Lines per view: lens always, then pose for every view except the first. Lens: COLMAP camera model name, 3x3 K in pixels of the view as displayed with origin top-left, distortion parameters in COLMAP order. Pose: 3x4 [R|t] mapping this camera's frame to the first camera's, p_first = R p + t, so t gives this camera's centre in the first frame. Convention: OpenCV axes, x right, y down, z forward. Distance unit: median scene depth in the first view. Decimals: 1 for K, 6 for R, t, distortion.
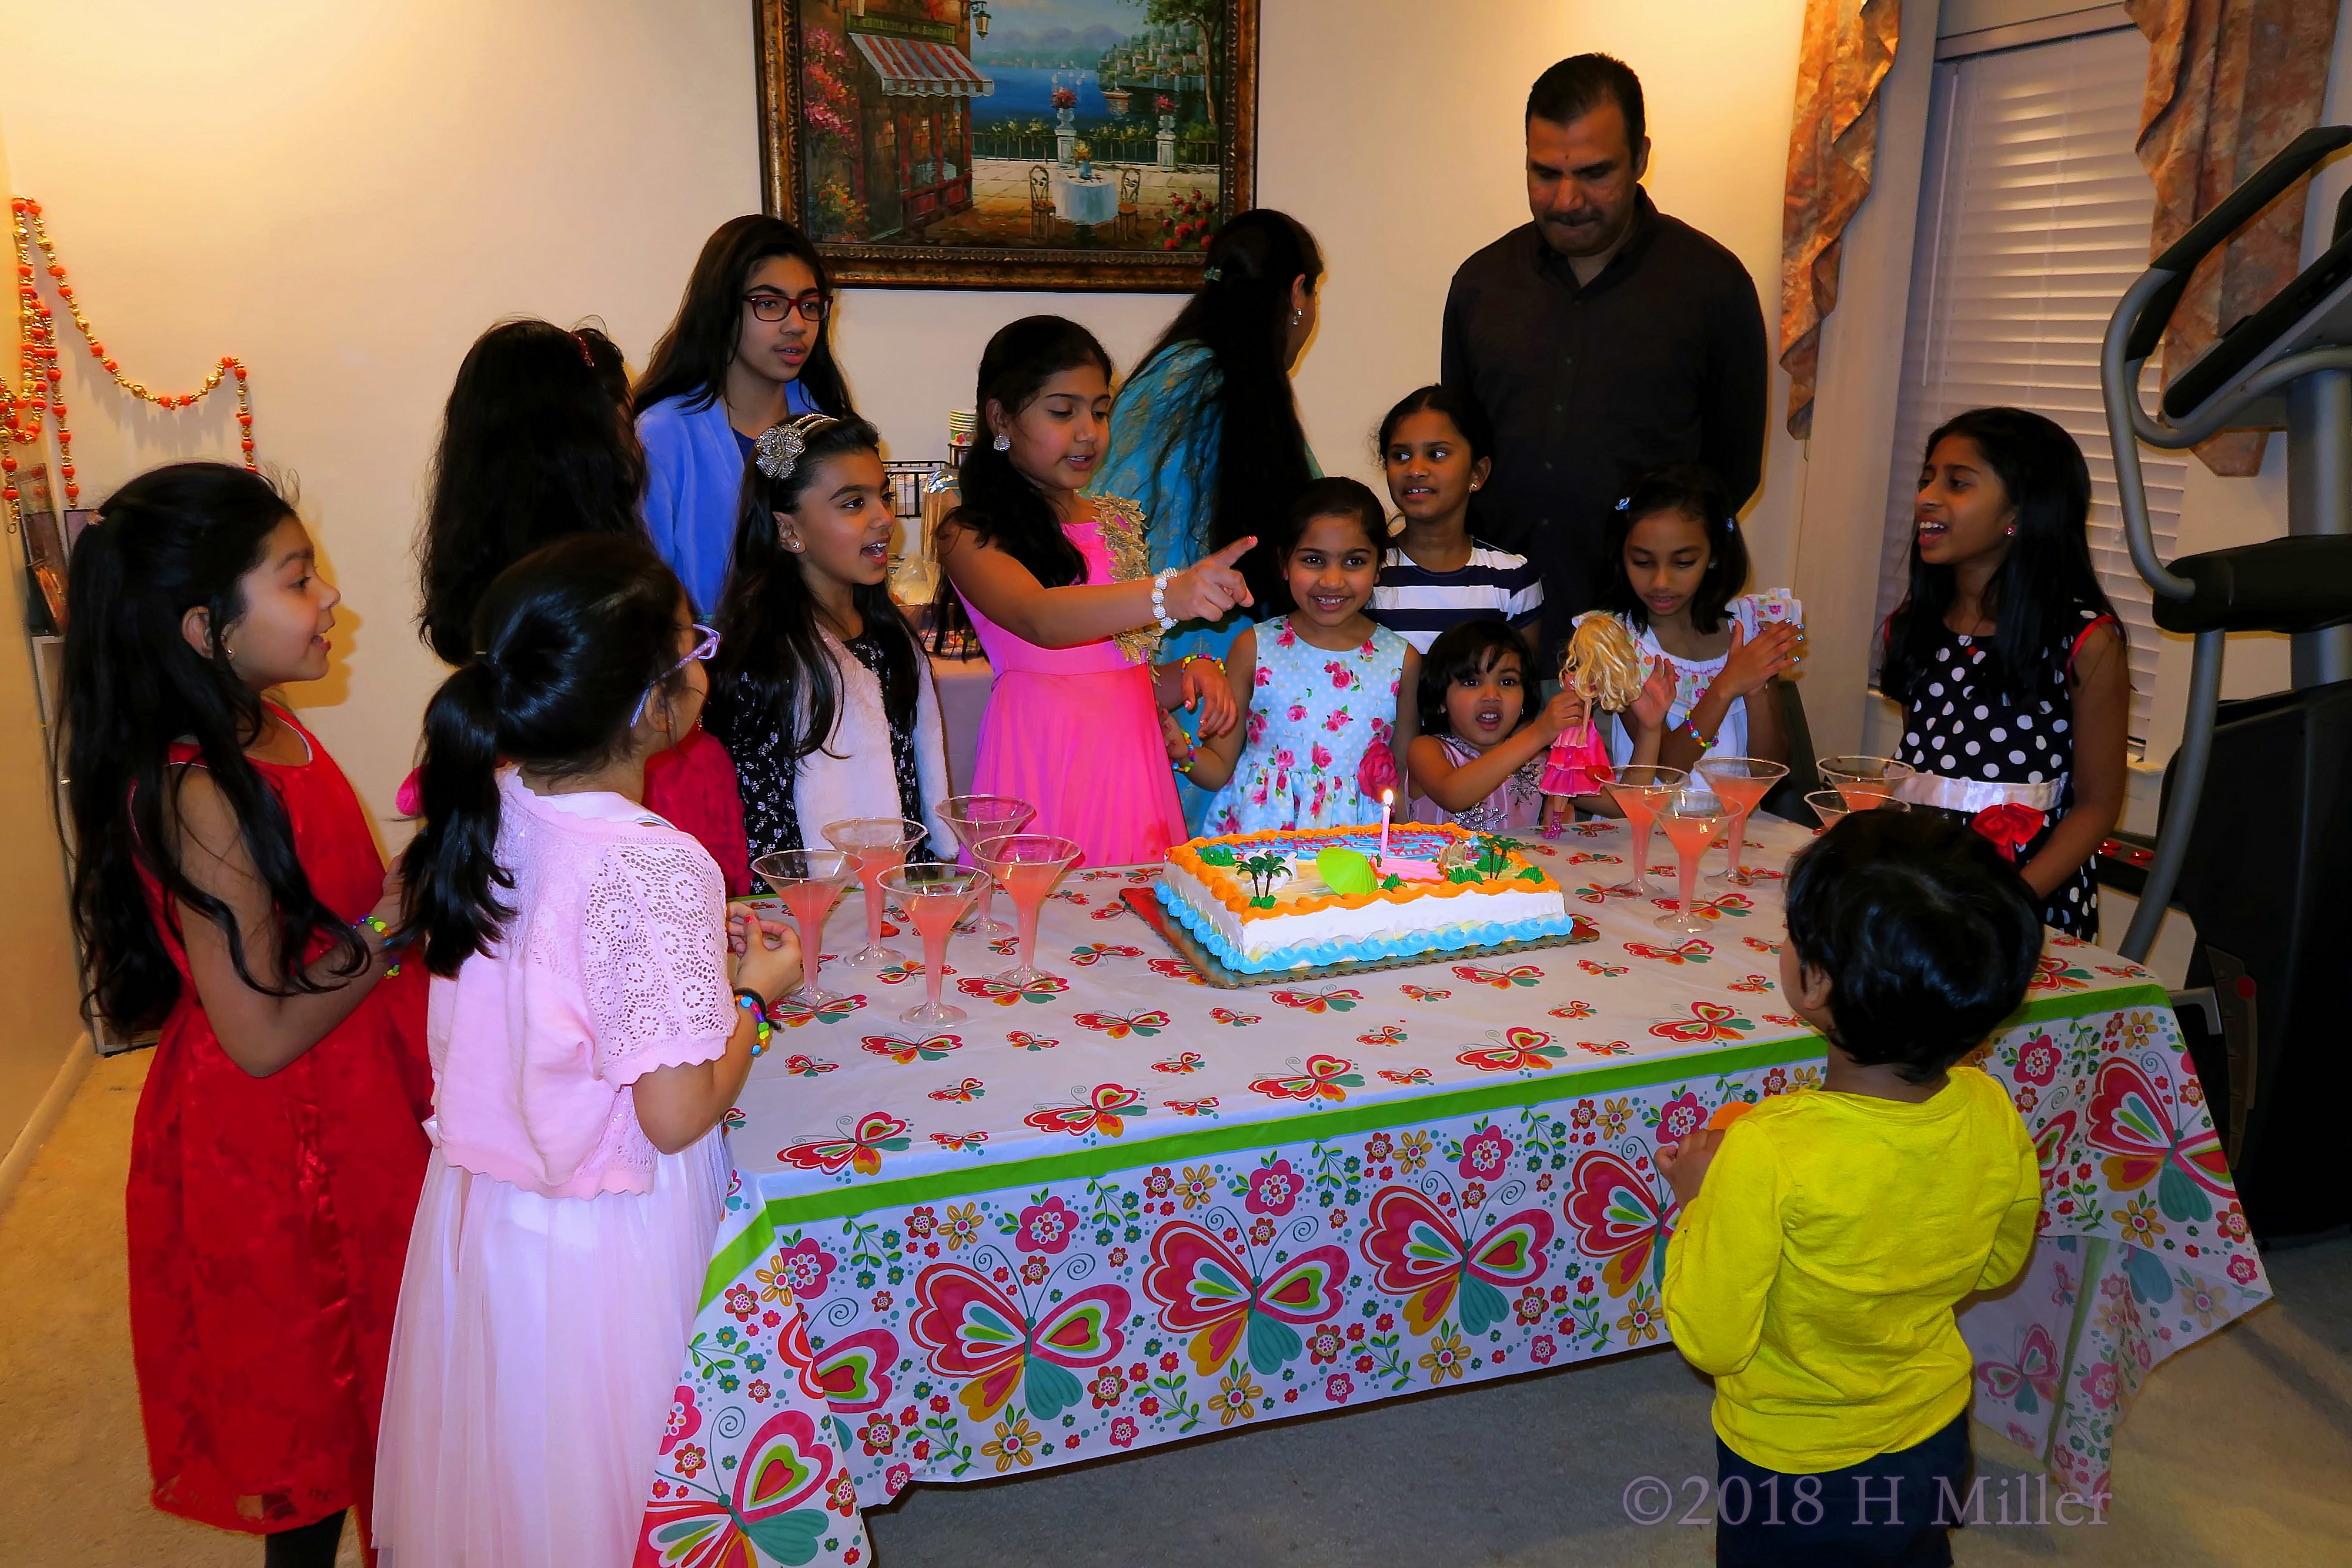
lens RADIAL K [[1685.4, 0, 1176.0], [0, 1685.4, 784.0], [0, 0, 1]] dist [-0.086979, 0.037675]
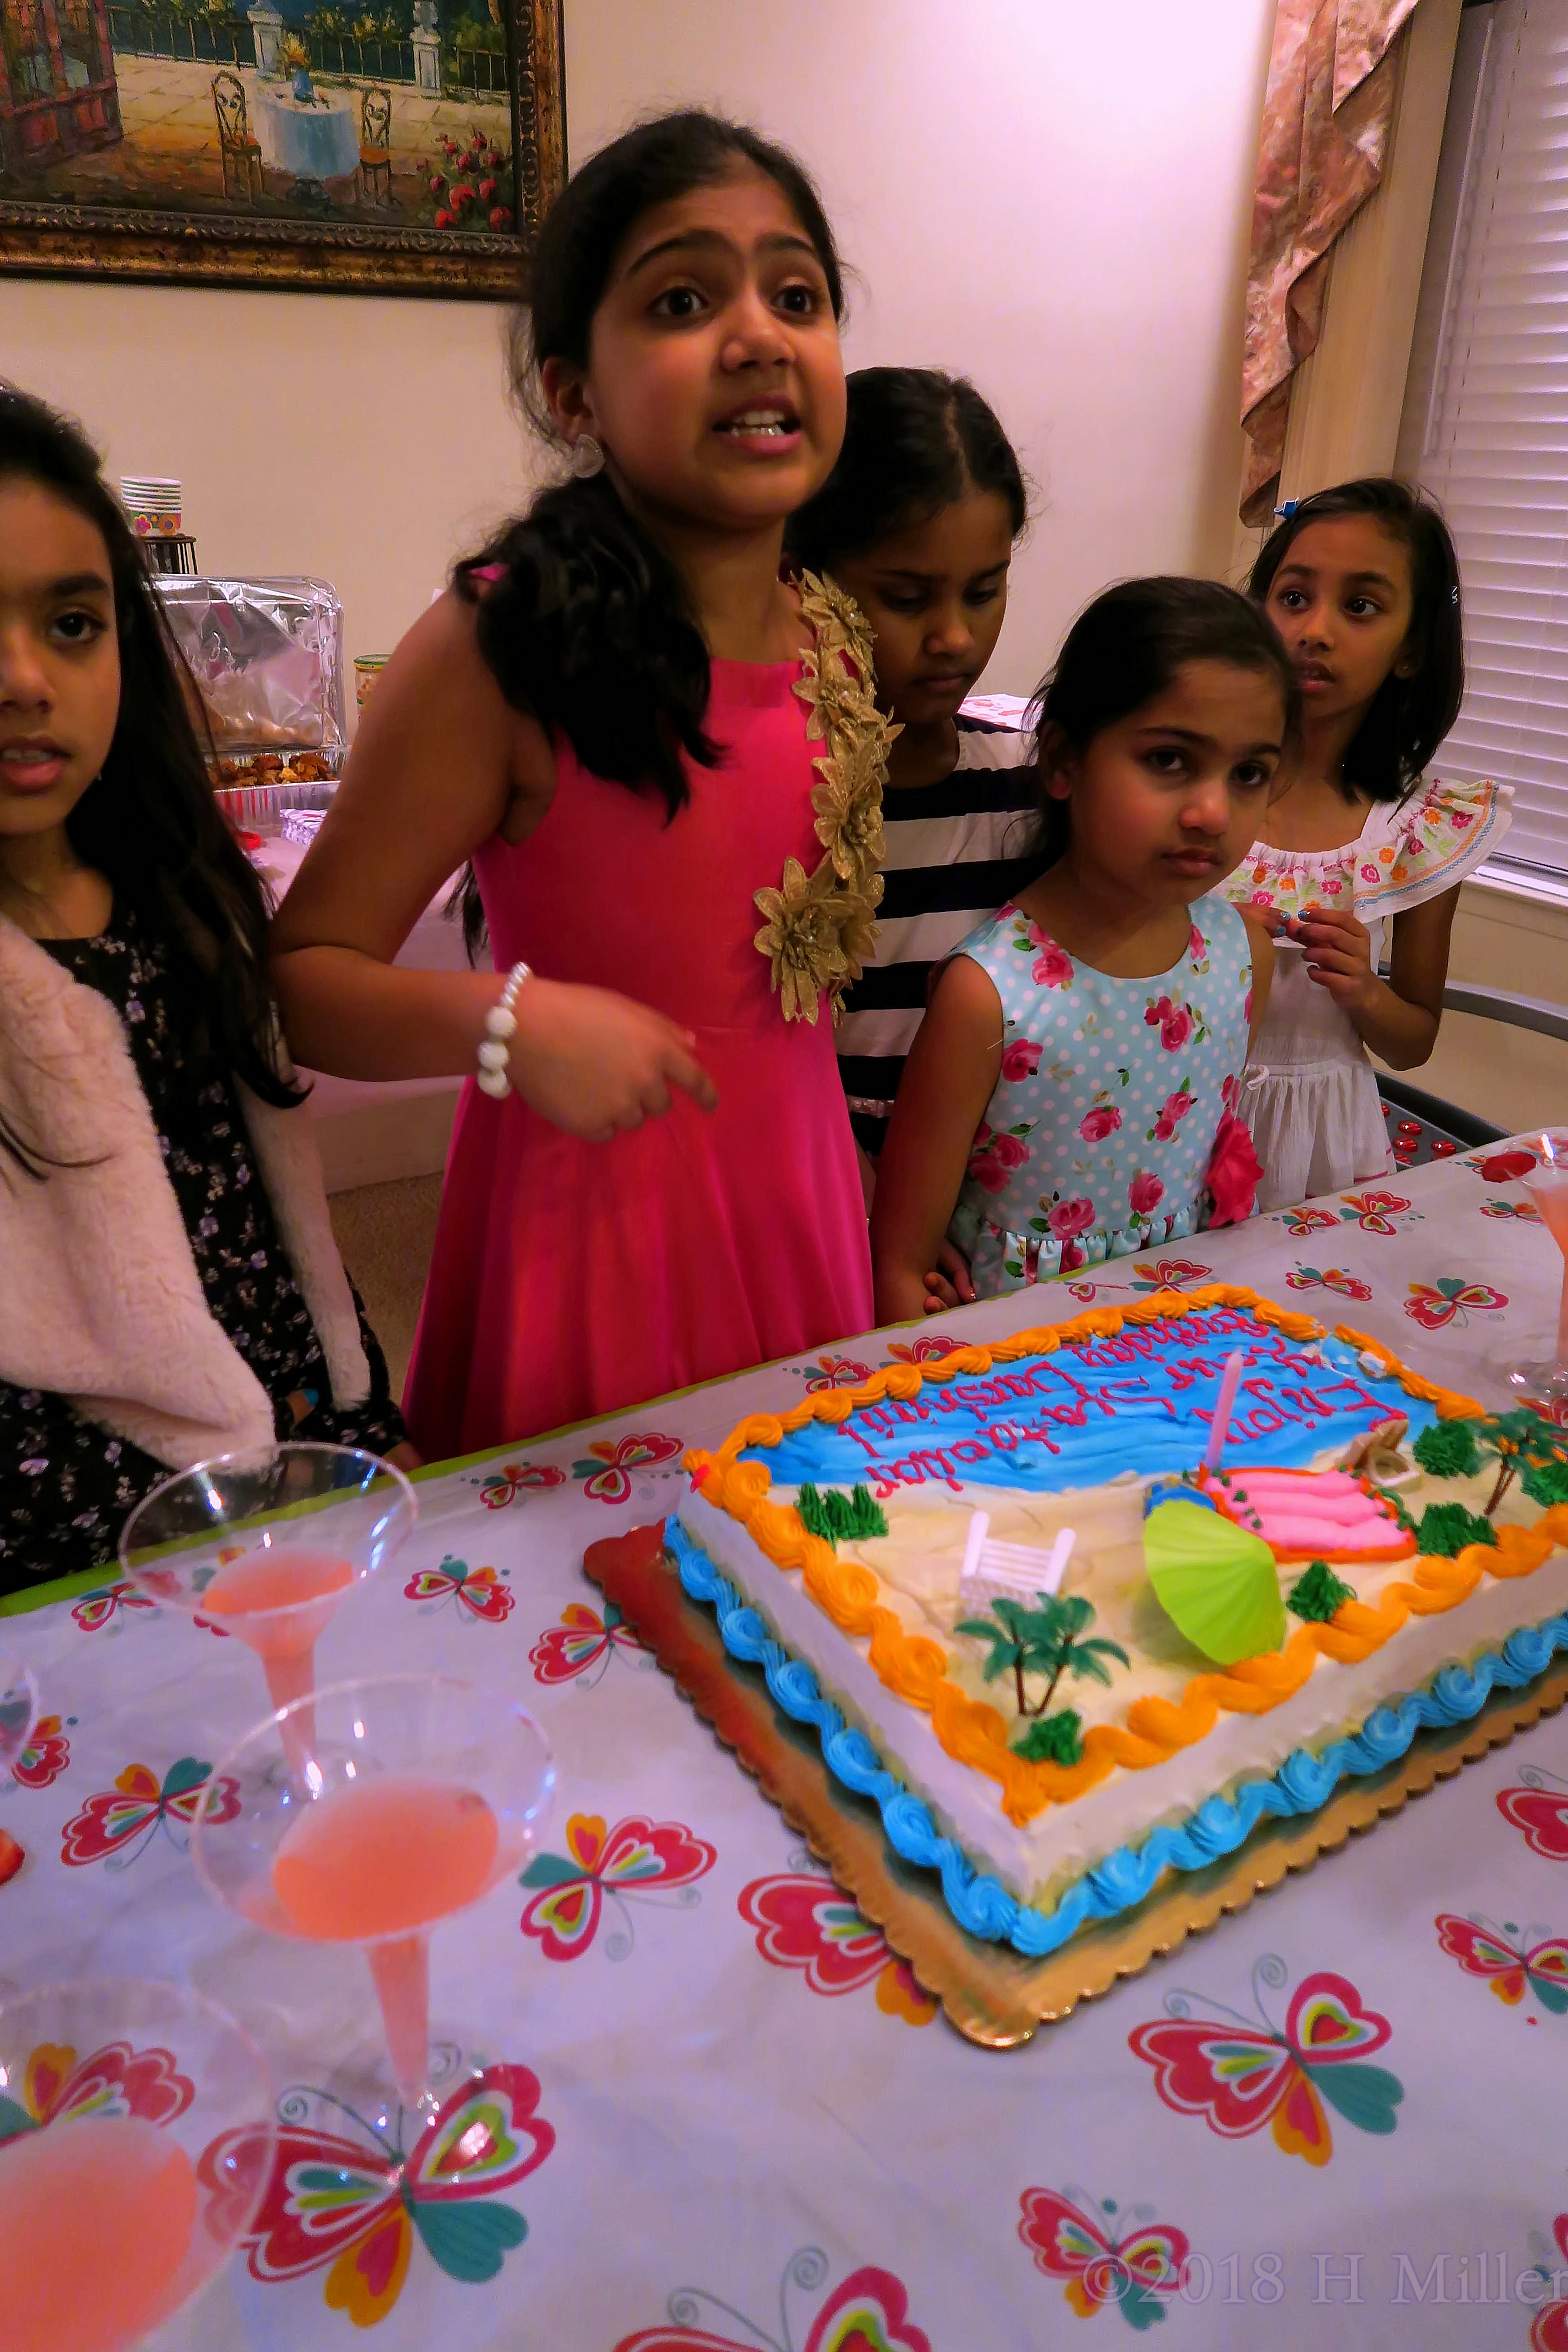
lens RADIAL K [[1685.4, 0, 823.9], [0, 1685.4, 1236.2], [0, 0, 1]] dist [-0.086979, 0.037675]
pose [[0.974891, -0.087268, 0.204872, -0.024730], [0.047635, 0.980442, 0.190957, -0.043722], [-0.217530, -0.176403, 0.959981, 0.276024]]
